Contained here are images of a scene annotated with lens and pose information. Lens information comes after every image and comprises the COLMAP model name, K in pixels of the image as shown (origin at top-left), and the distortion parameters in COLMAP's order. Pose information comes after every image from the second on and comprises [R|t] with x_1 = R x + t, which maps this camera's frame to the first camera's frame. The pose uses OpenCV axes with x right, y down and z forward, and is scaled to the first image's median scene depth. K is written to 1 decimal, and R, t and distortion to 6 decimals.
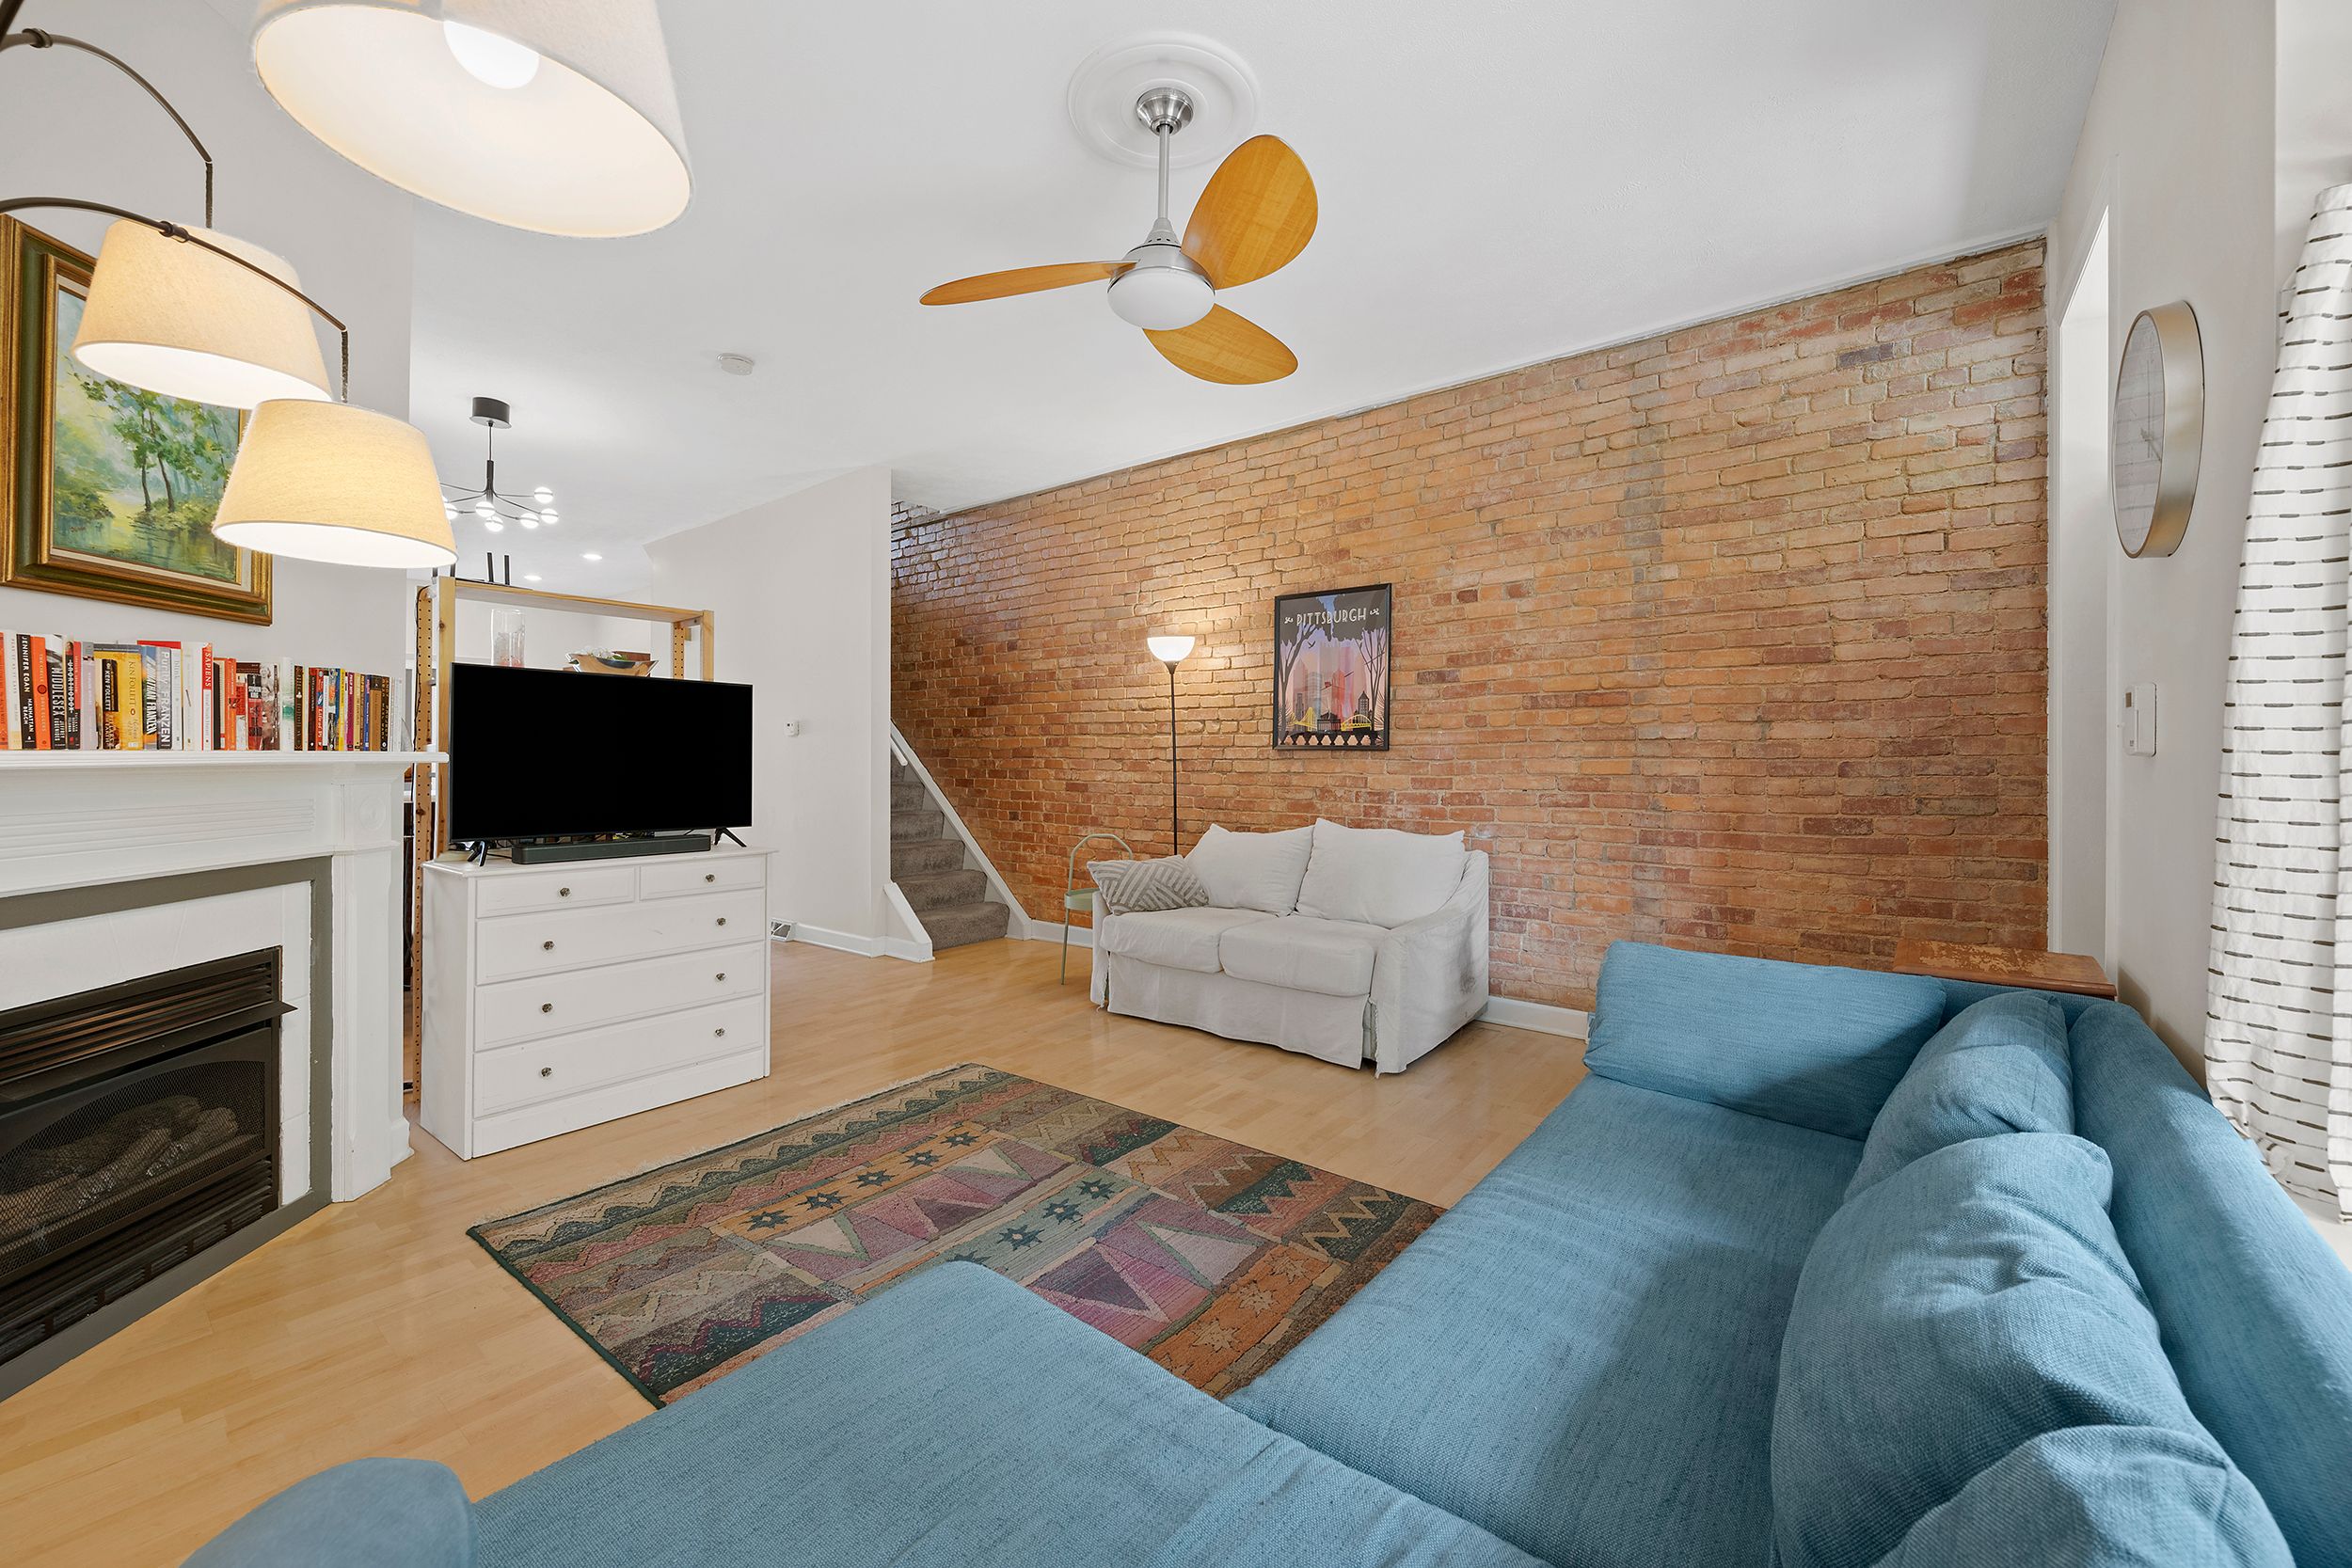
lens RADIAL K [[925.6, 0, 1170.1], [0, 925.6, 752.1], [0, 0, 1]] dist [-0.004046, 0.000460]
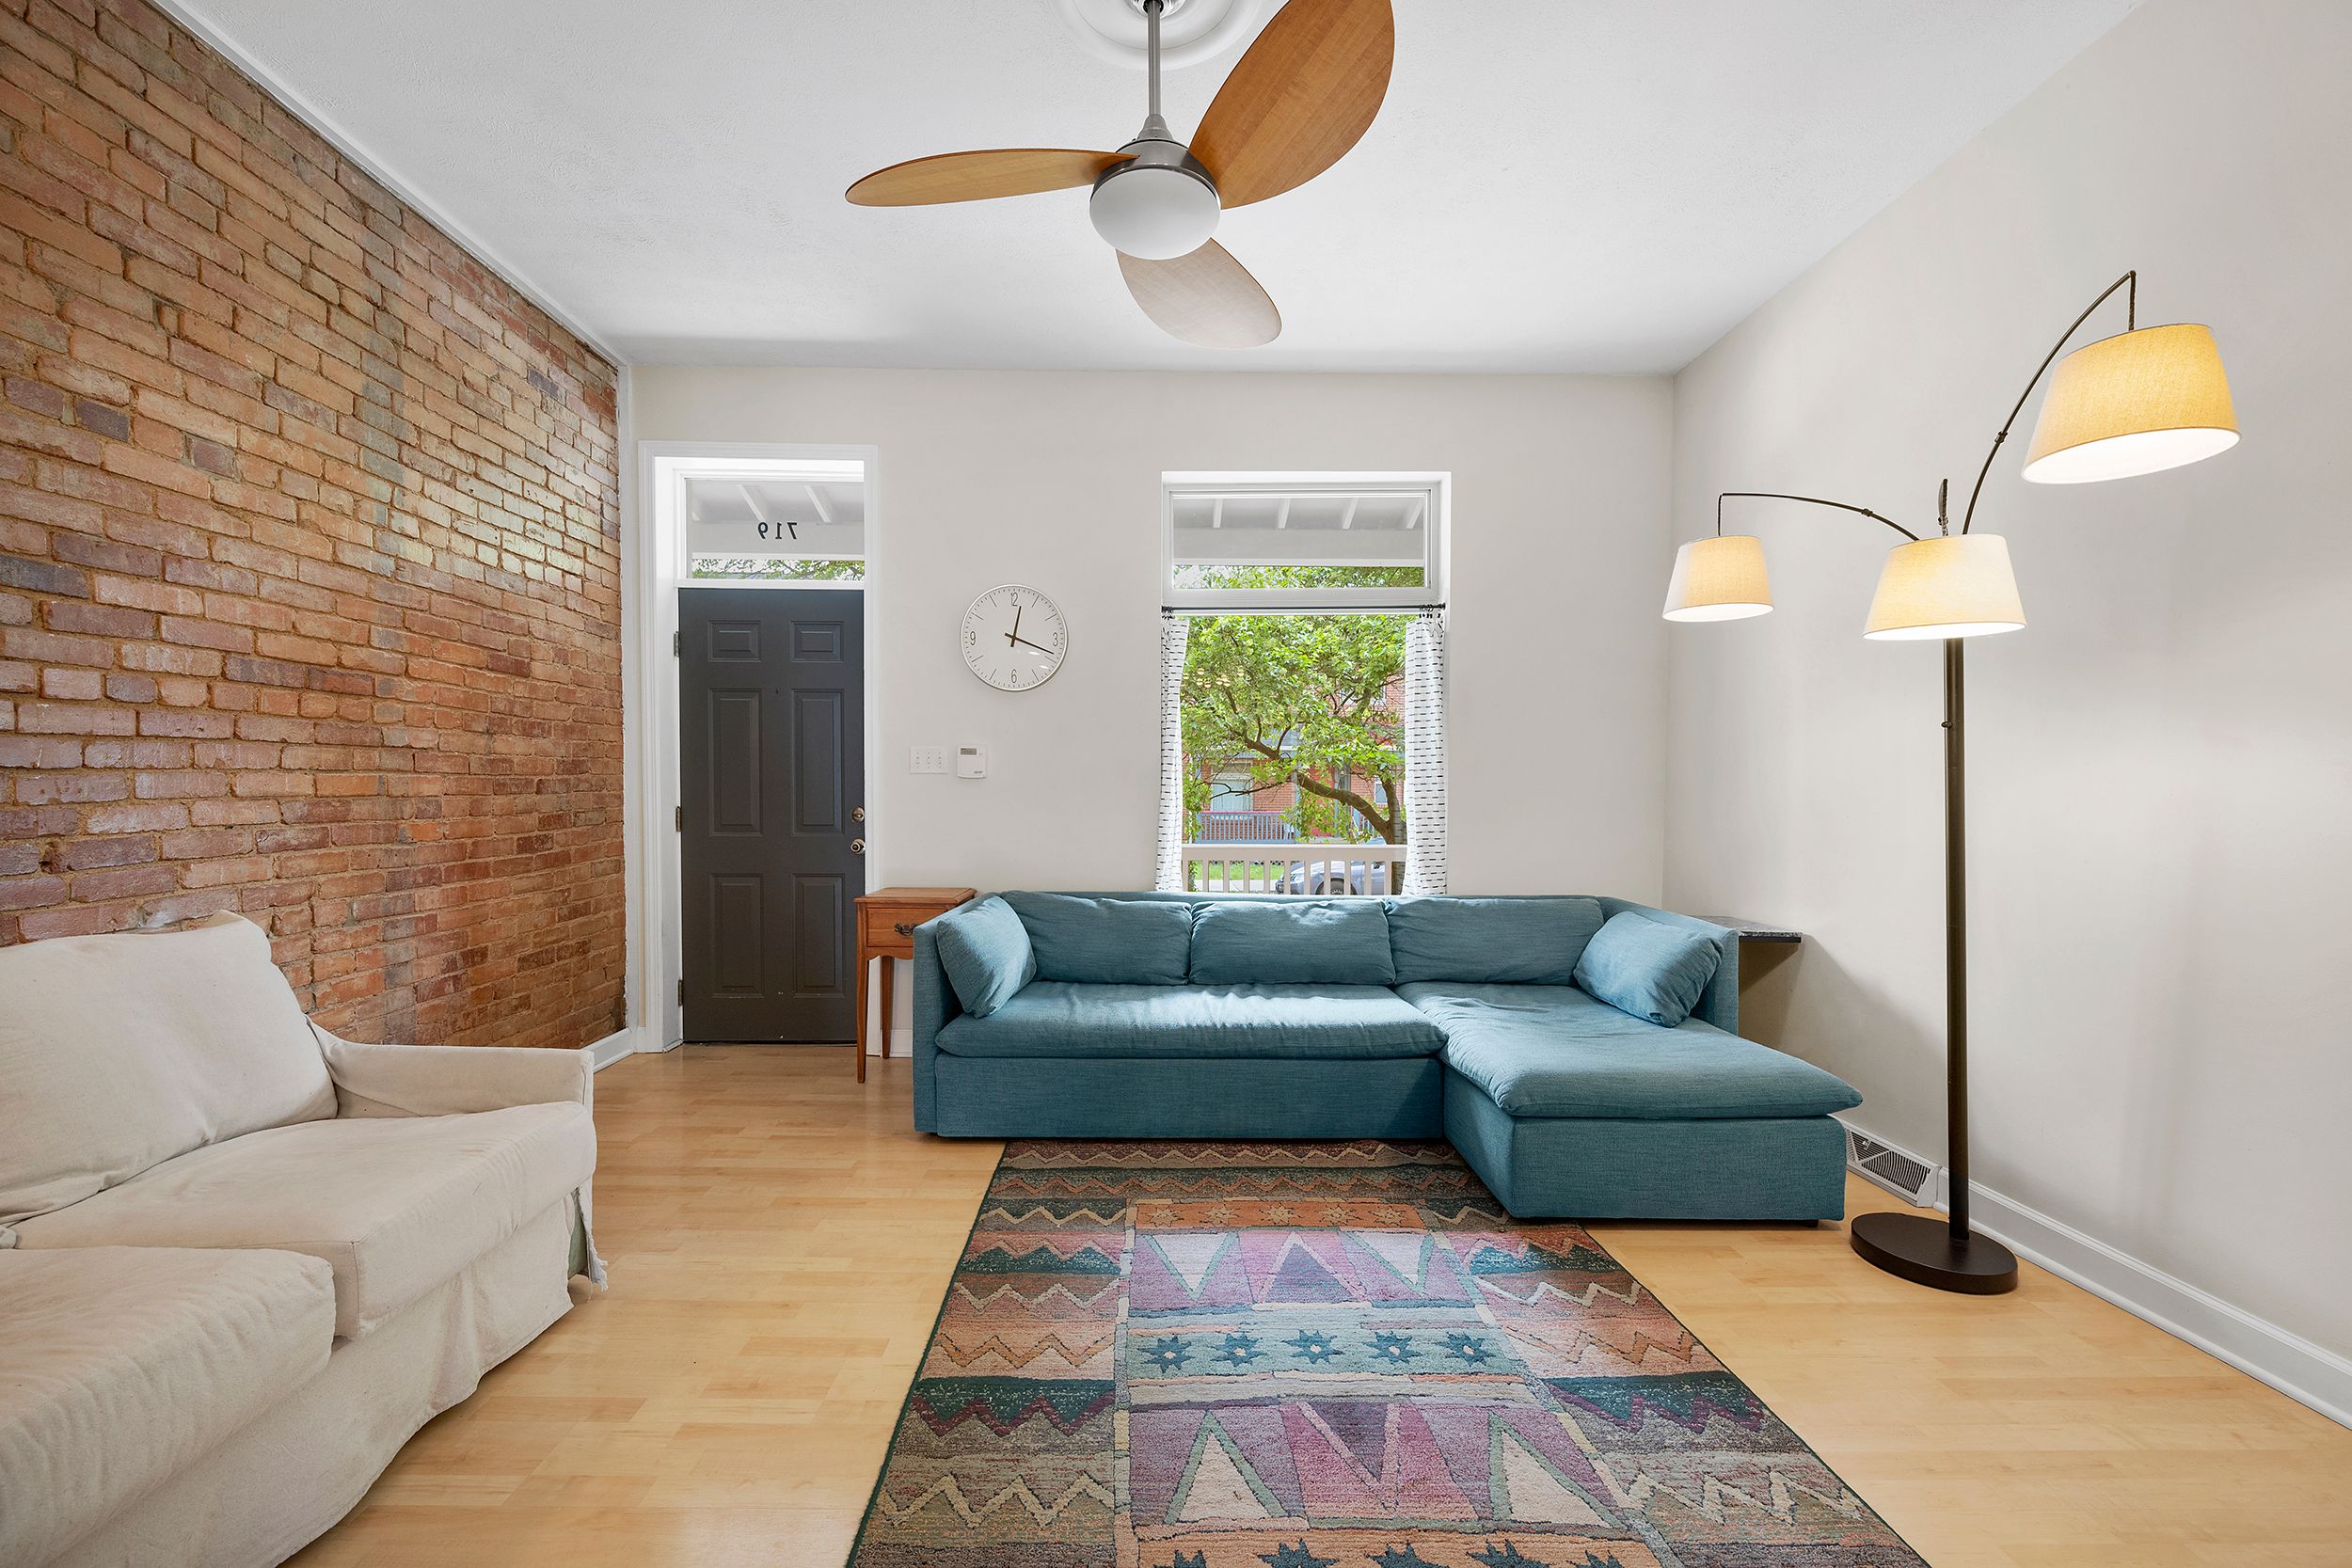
lens RADIAL K [[925.6, 0, 1156.0], [0, 925.6, 813.9], [0, 0, 1]] dist [-0.004046, 0.000460]
pose [[-0.627685, -0.025425, 0.778052, -0.485564], [-0.011762, 0.999662, 0.023178, 0.017318], [-0.778379, 0.005397, -0.627772, 1.116666]]
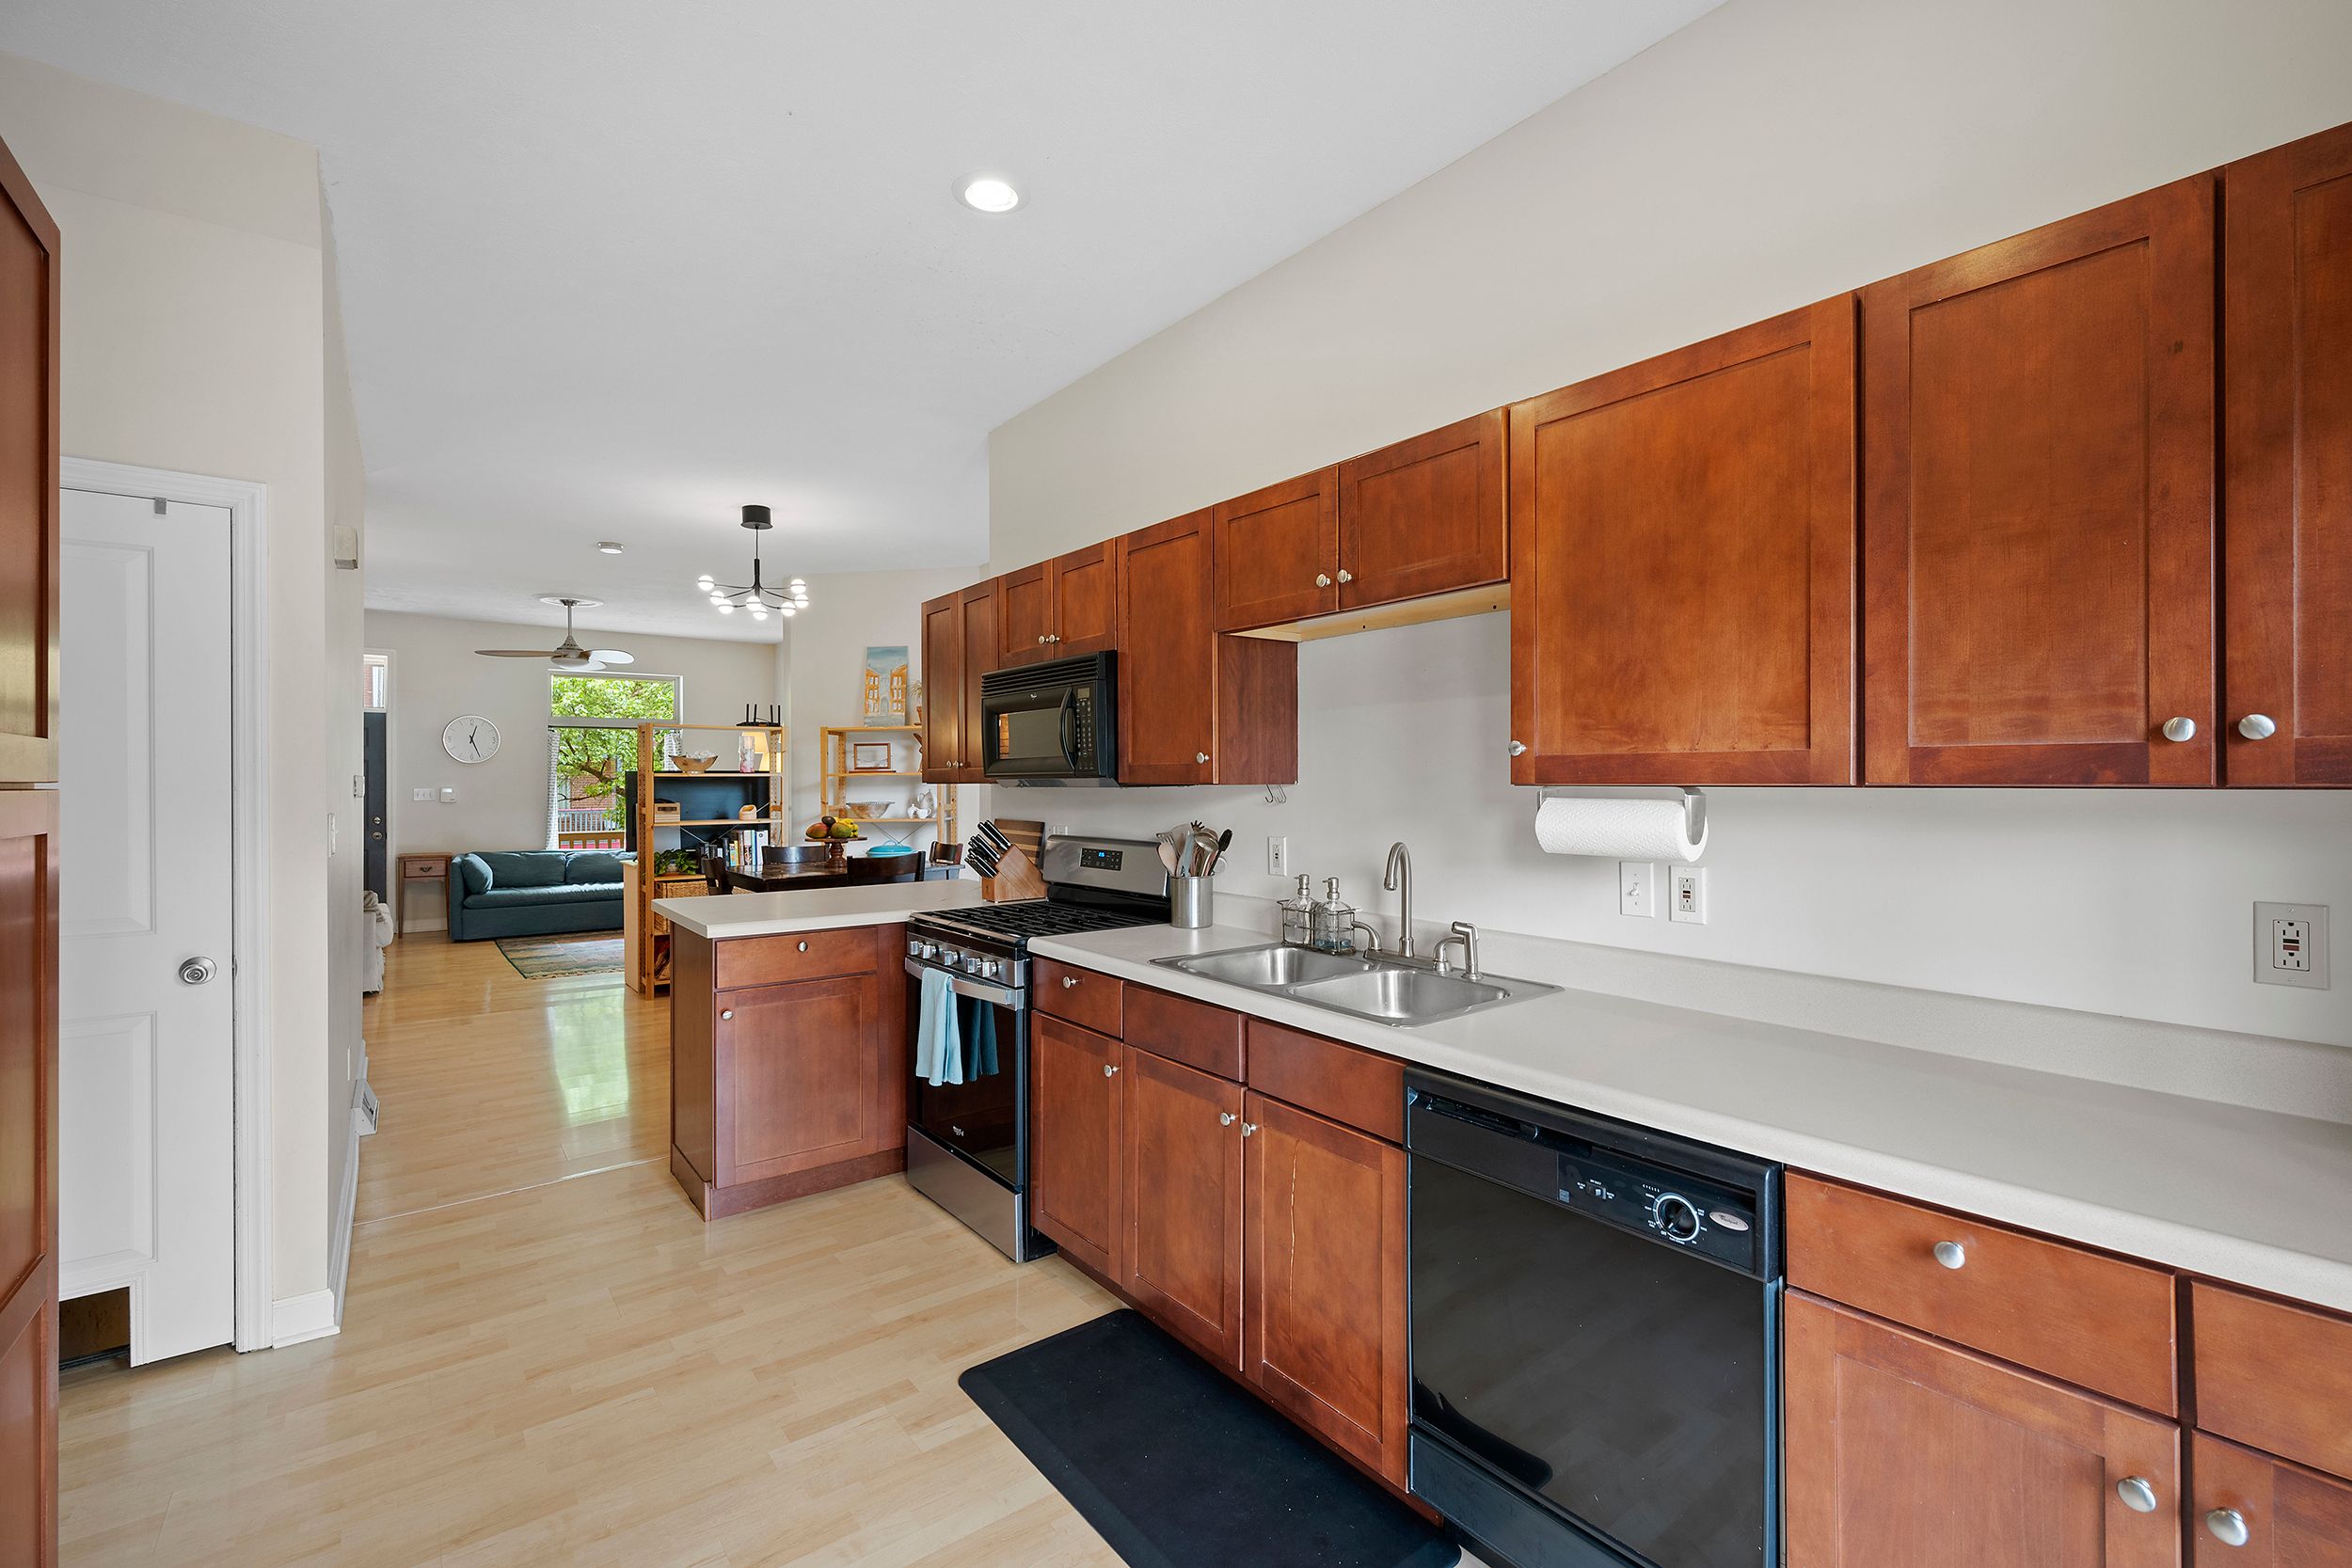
lens RADIAL K [[993.4, 0, 1221.7], [0, 993.4, 786.2], [0, 0, 1]] dist [-0.003331, 0.001375]
pose [[-0.978406, -0.011489, 0.206374, -2.143267], [-0.011806, 0.999930, -0.000306, -0.069985], [-0.206356, -0.002736, -0.978473, 2.856429]]
